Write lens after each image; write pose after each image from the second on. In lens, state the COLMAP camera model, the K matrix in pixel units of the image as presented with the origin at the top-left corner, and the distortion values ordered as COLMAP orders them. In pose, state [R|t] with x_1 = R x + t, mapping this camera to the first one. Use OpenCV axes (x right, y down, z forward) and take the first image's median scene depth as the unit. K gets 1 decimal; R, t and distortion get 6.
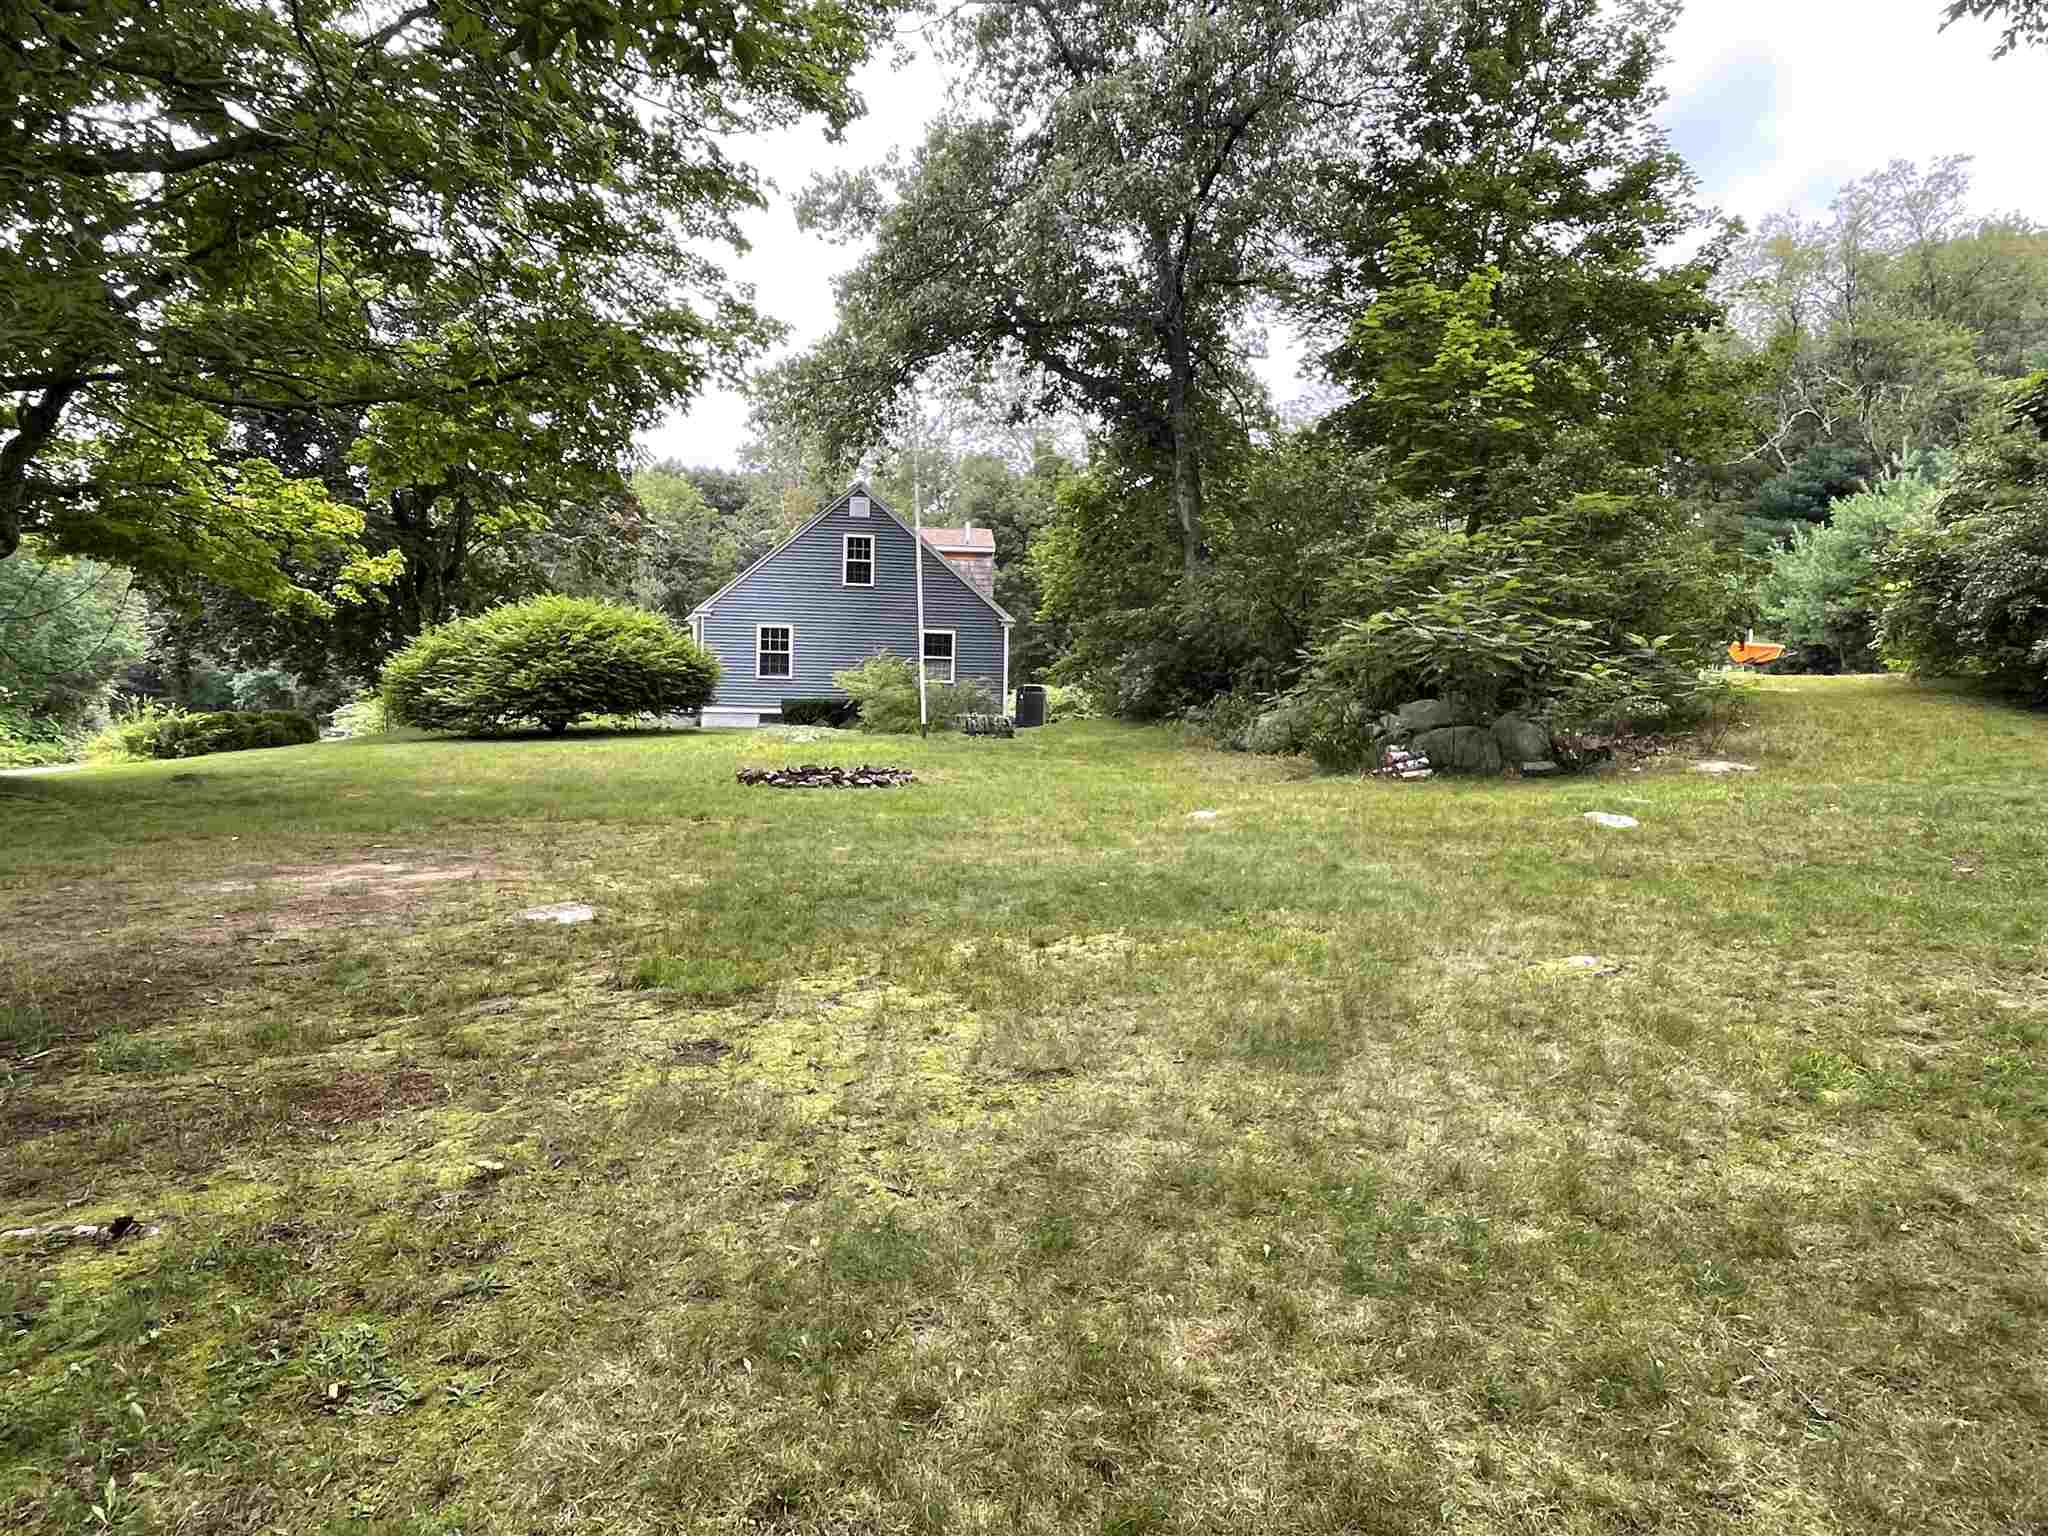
lens RADIAL K [[1251.8, 0, 1023.9], [0, 1251.8, 768.0], [0, 0, 1]] dist [0.001182, -0.000743]
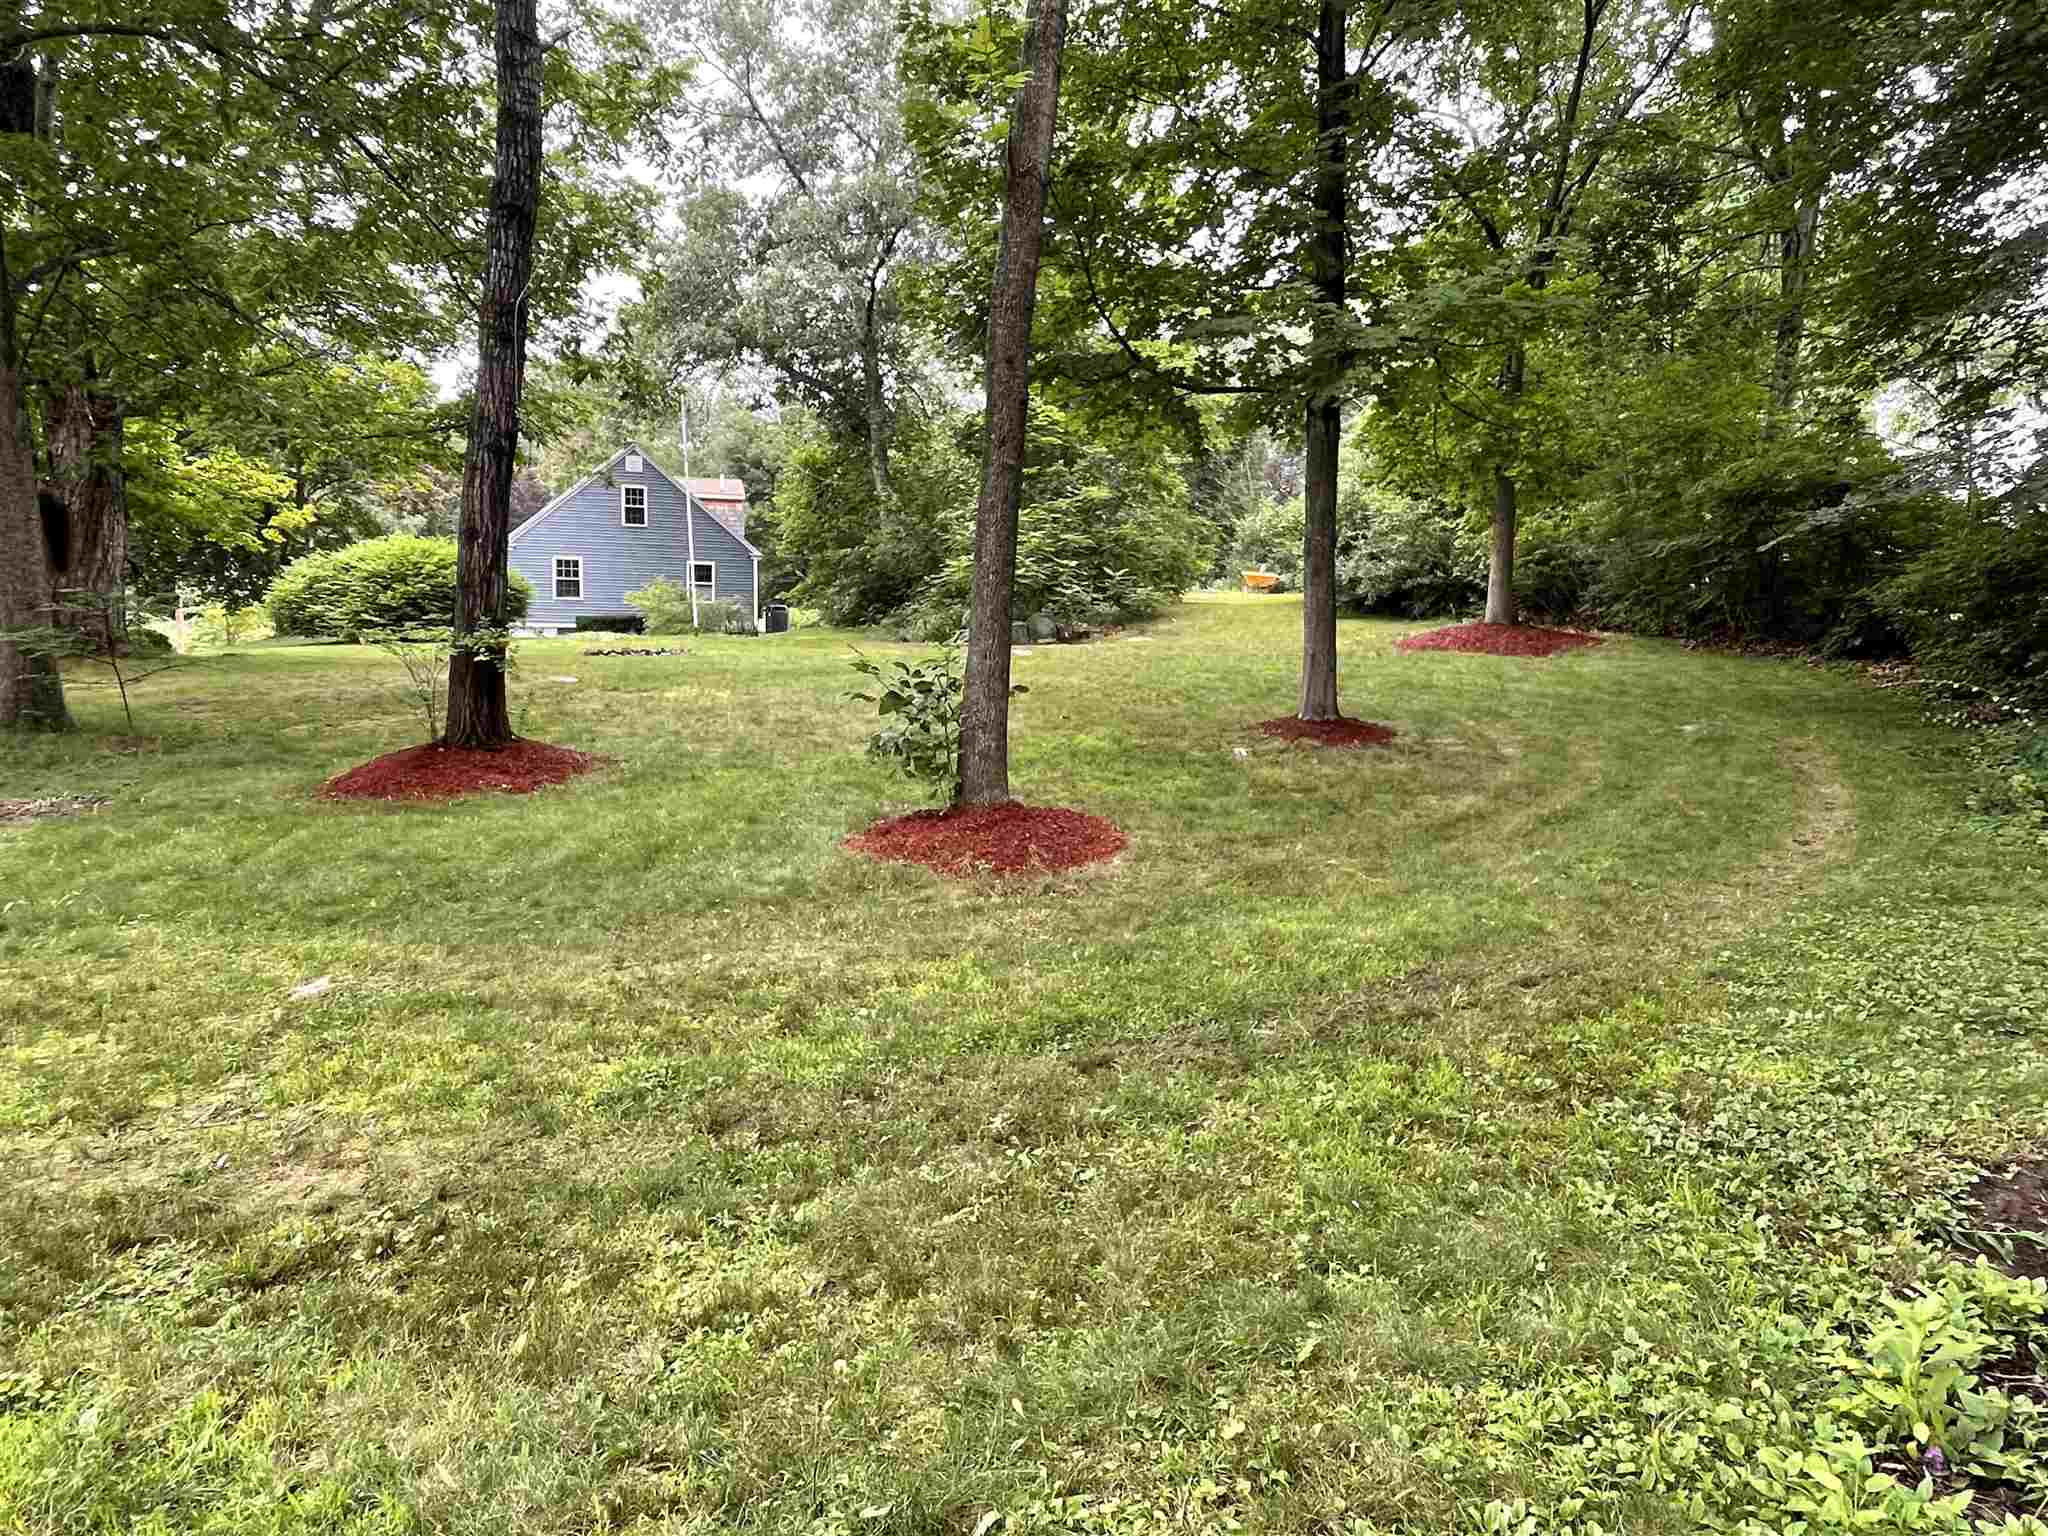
lens RADIAL K [[1251.8, 0, 1026.7], [0, 1251.8, 765.6], [0, 0, 1]] dist [0.001182, -0.000743]
pose [[0.982006, -0.025689, 0.187094, 0.016031], [0.015577, 0.998347, 0.055318, 0.037163], [-0.188206, -0.051408, 0.980783, -0.378076]]
